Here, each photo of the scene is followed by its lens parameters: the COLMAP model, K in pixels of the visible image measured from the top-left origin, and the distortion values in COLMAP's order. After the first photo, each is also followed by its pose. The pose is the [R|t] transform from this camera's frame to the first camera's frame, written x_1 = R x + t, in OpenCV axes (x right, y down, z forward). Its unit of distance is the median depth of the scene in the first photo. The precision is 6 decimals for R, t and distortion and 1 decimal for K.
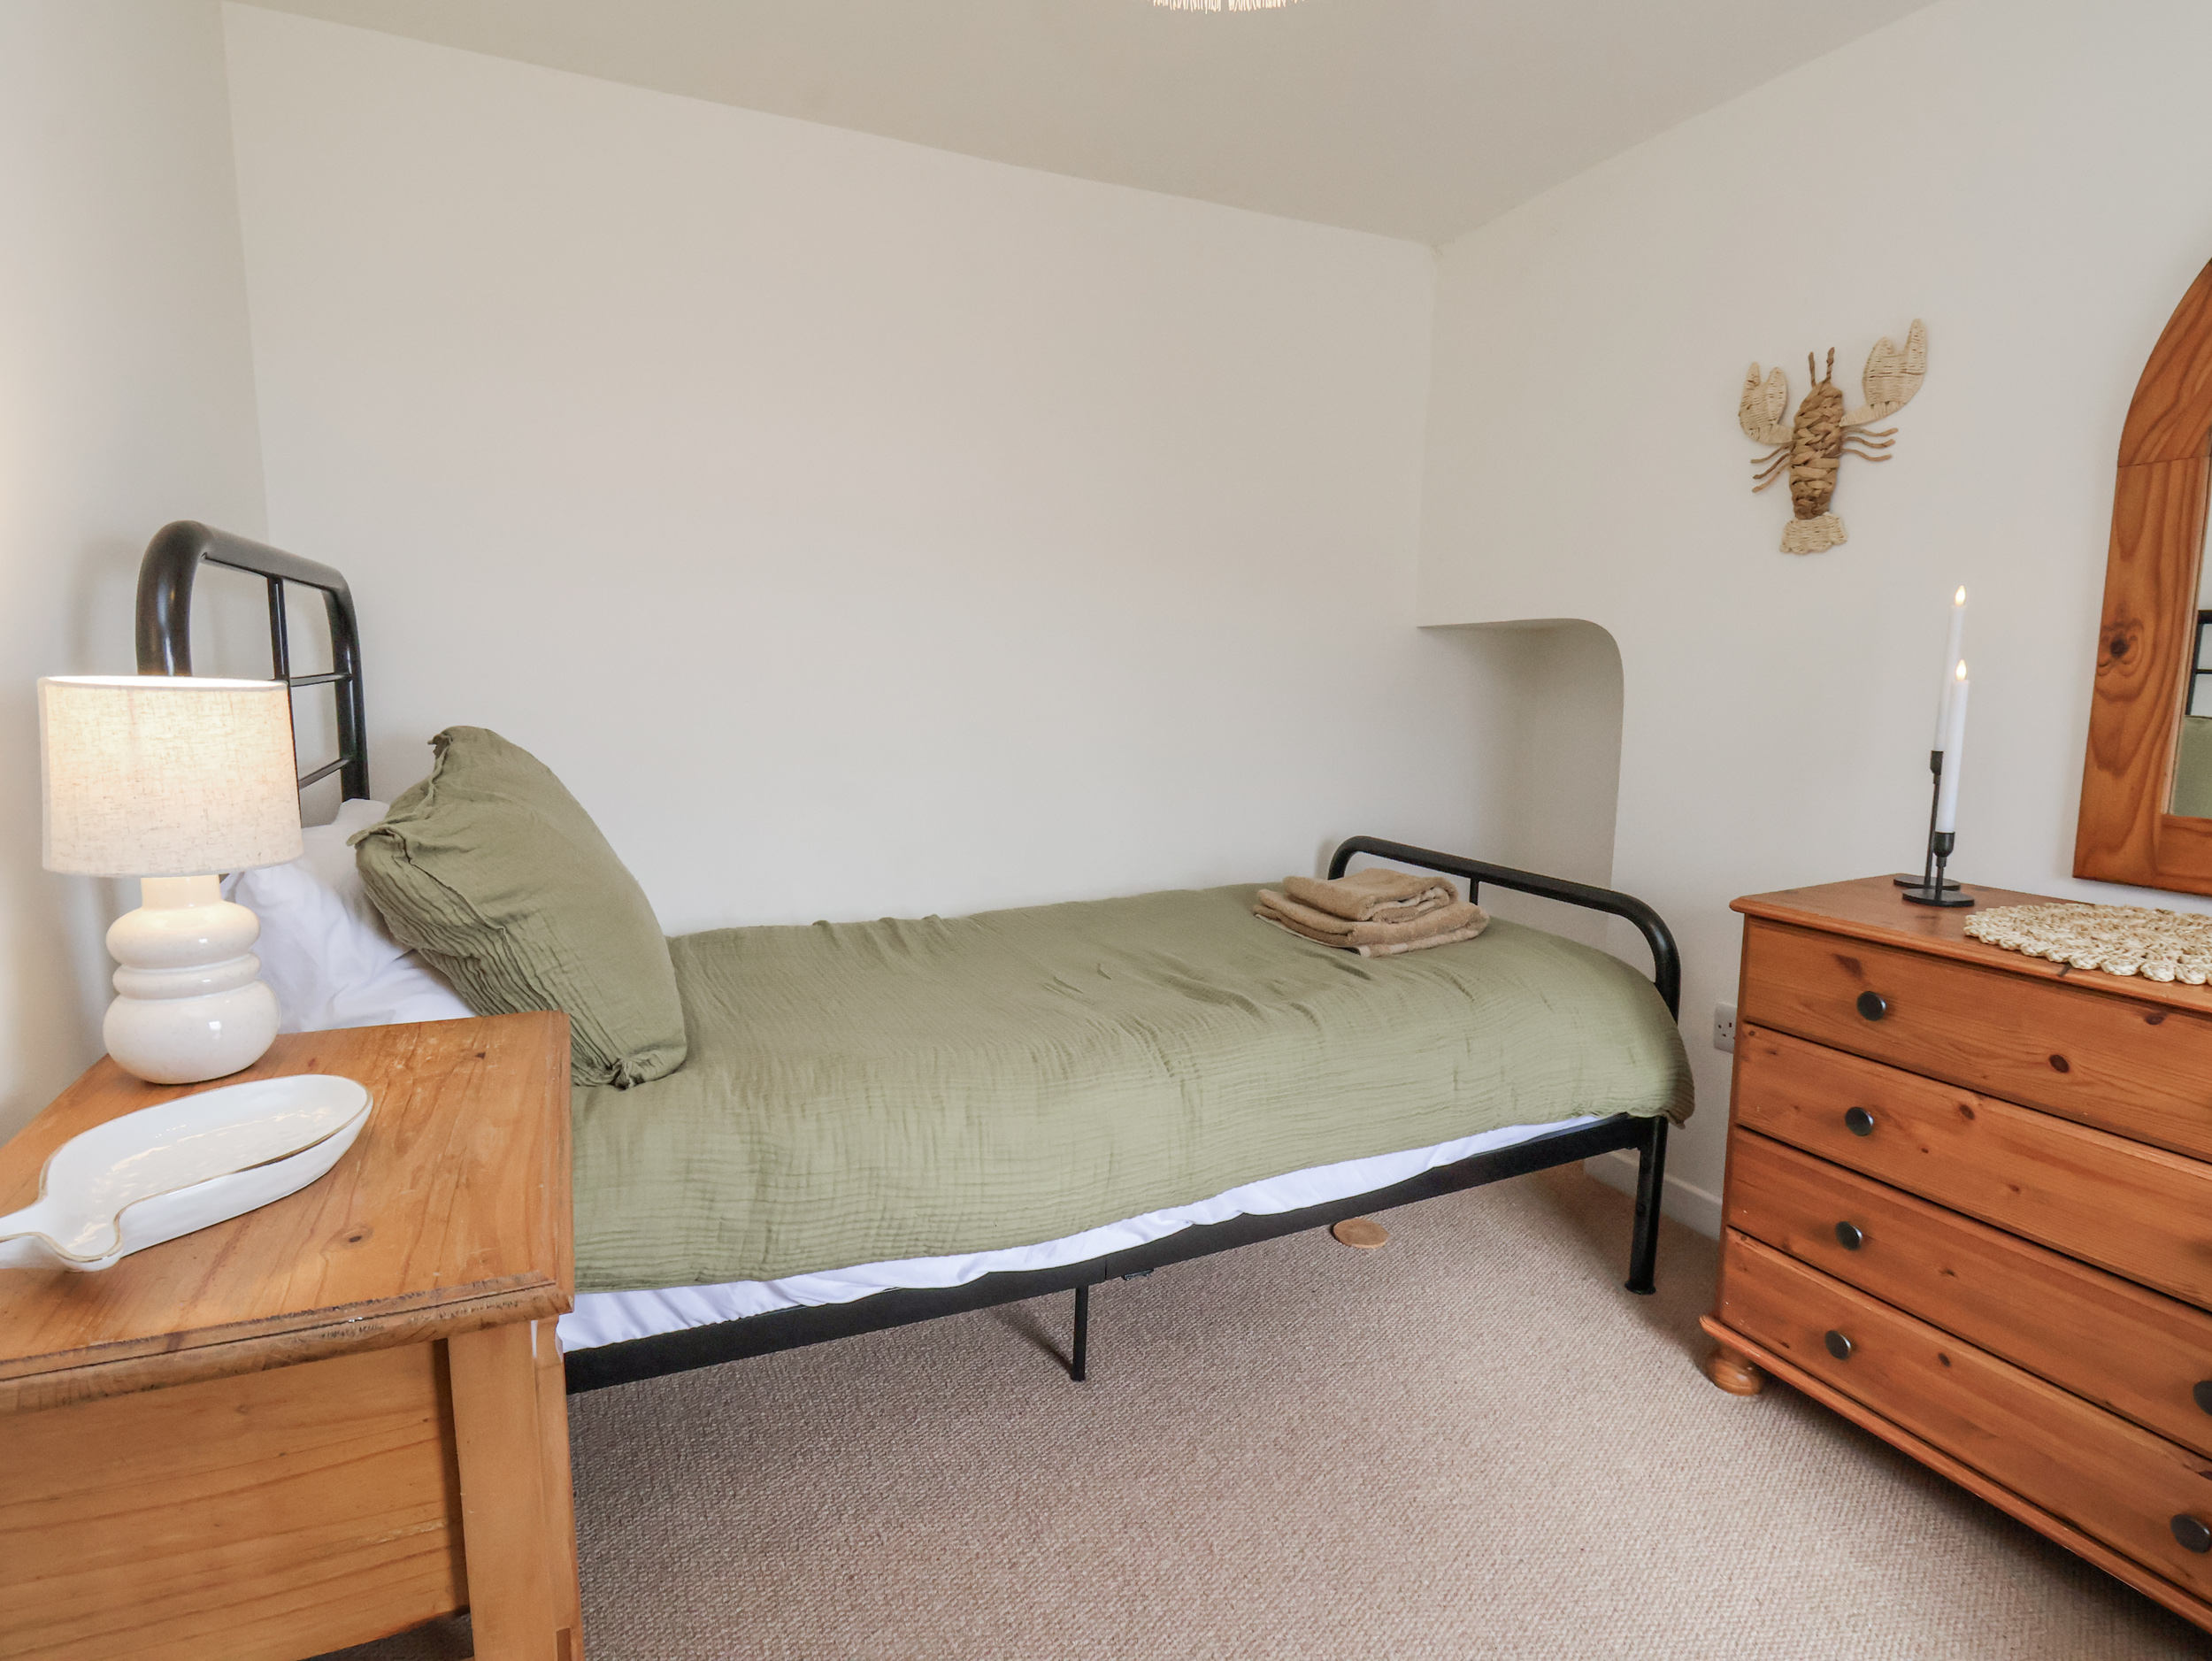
lens RADIAL K [[1158.6, 0, 1104.8], [0, 1158.6, 831.9], [0, 0, 1]] dist [-0.002152, -0.011669]
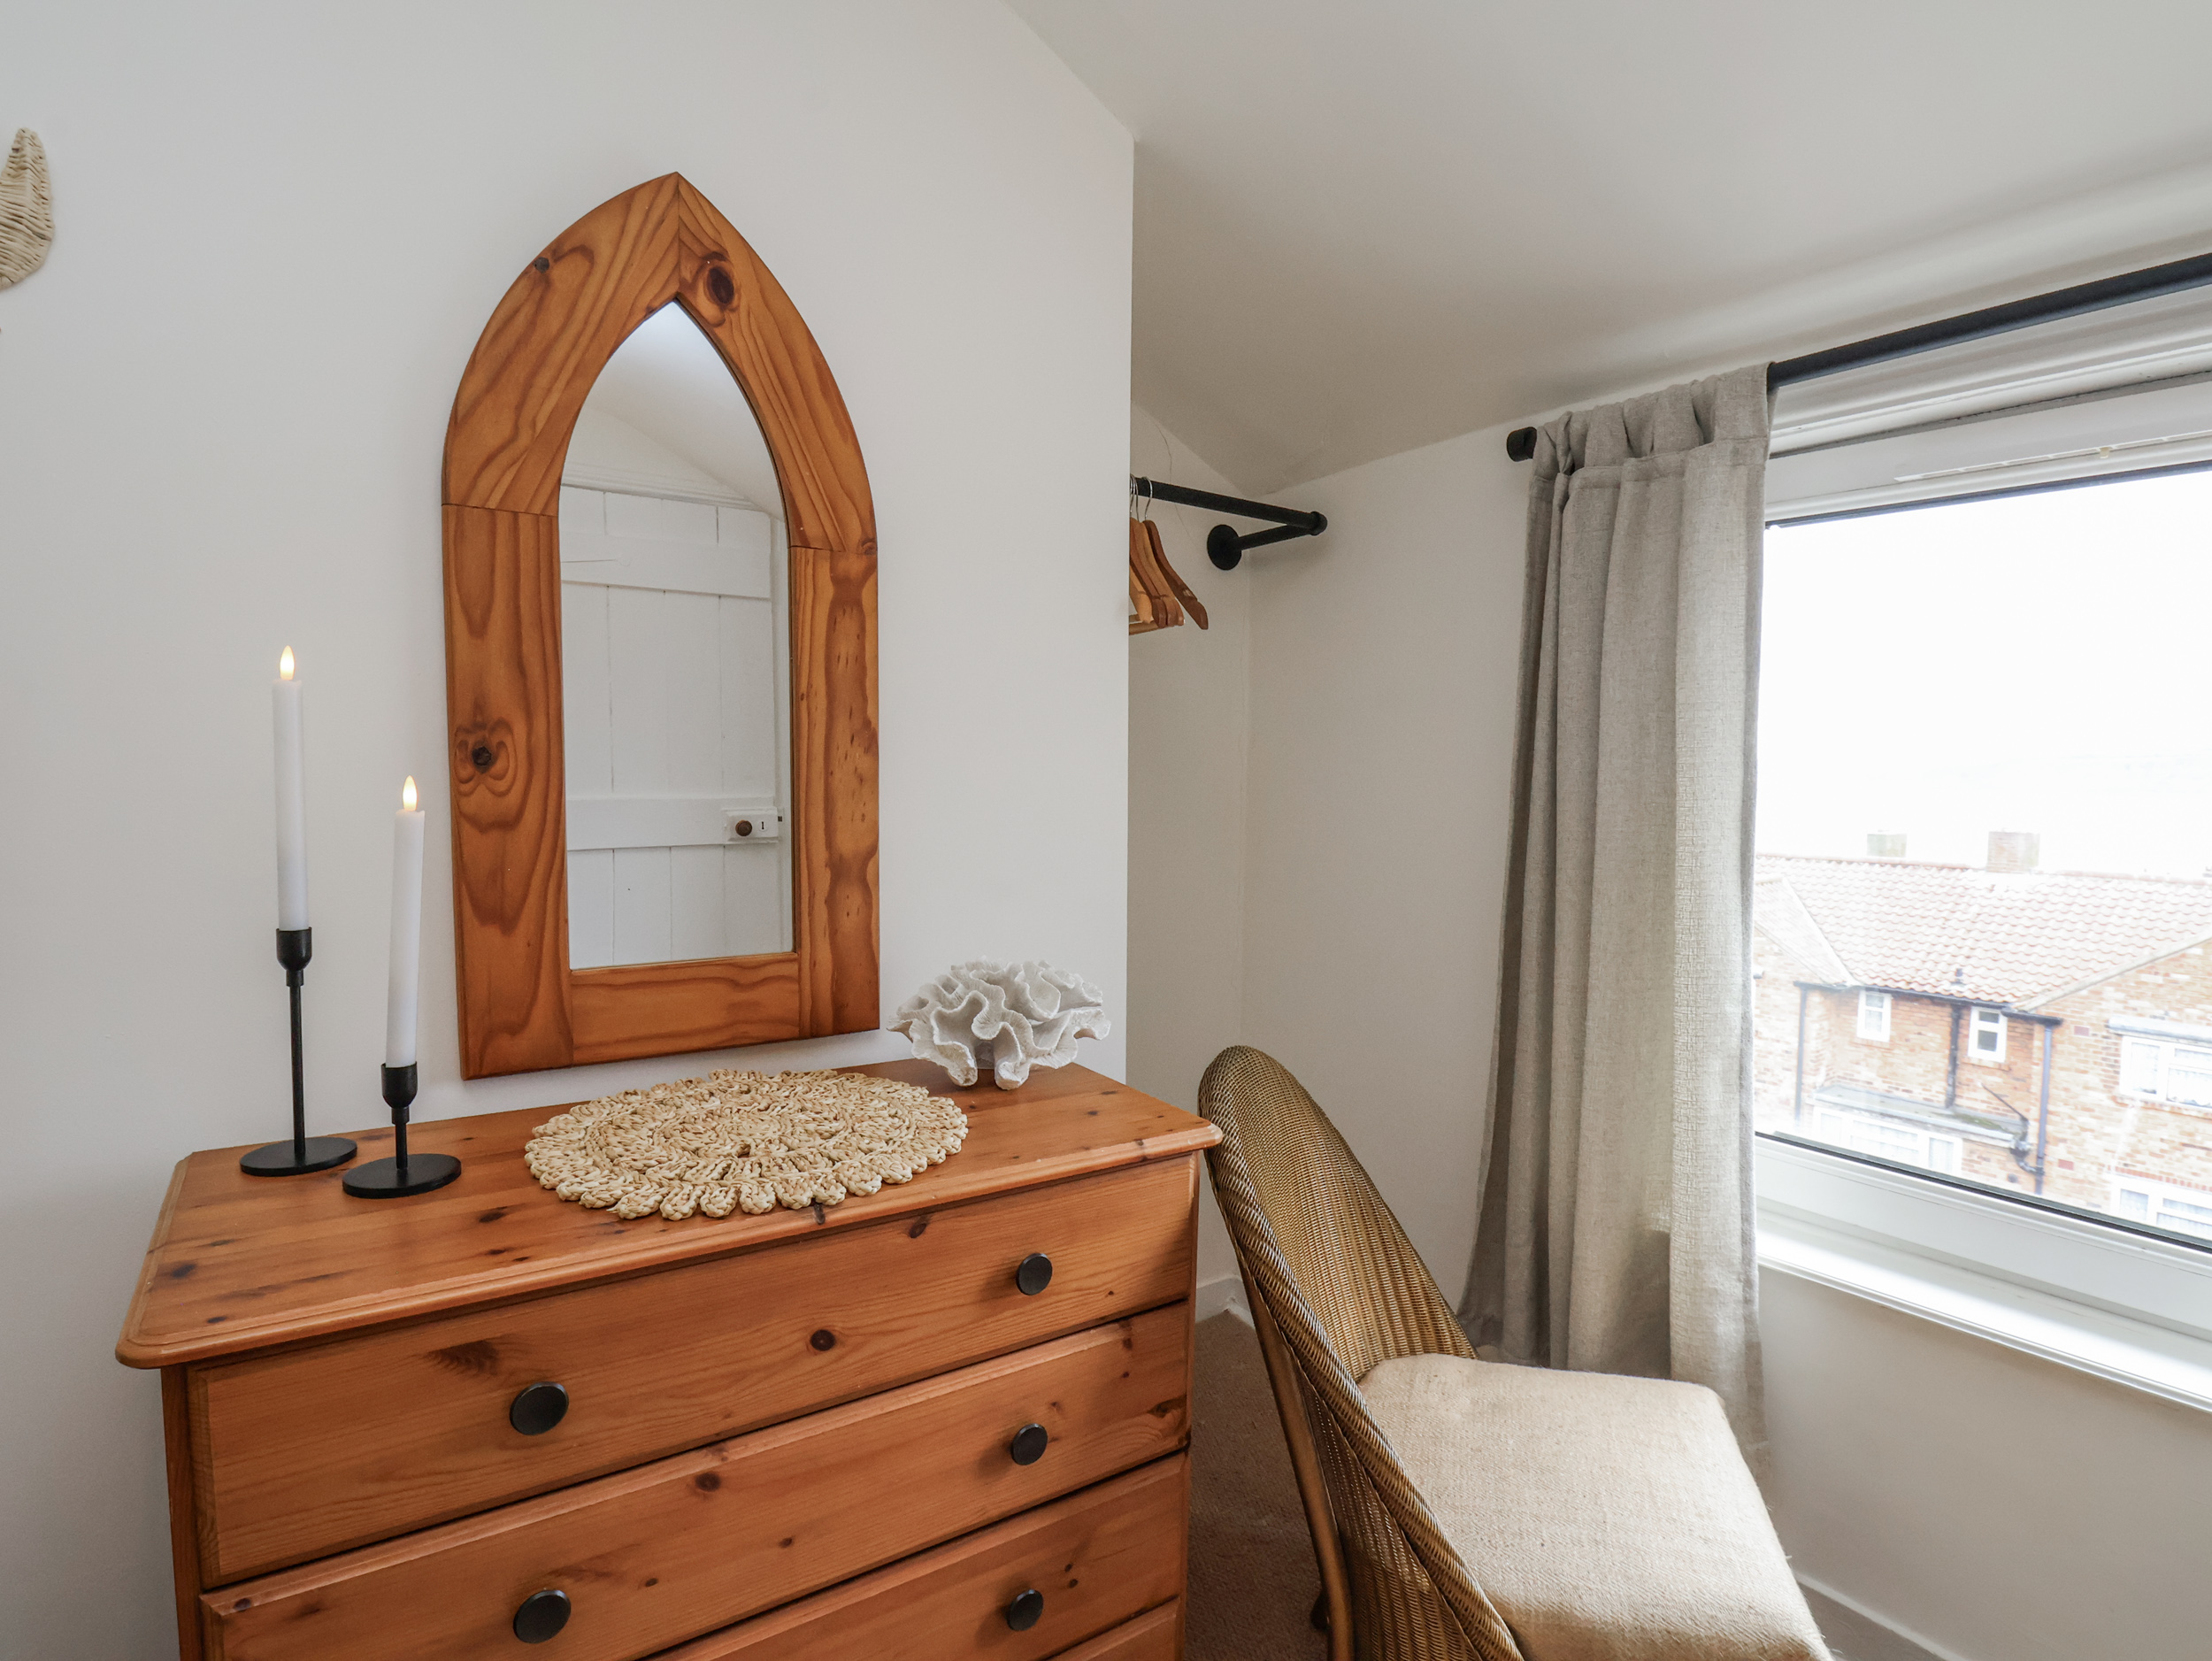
lens RADIAL K [[1158.6, 0, 1109.6], [0, 1158.6, 852.2], [0, 0, 1]] dist [-0.002152, -0.011669]
pose [[-0.188649, -0.065179, 0.979879, 0.090765], [0.122802, 0.988397, 0.089388, -0.120251], [-0.974336, 0.137194, -0.178456, 0.769333]]
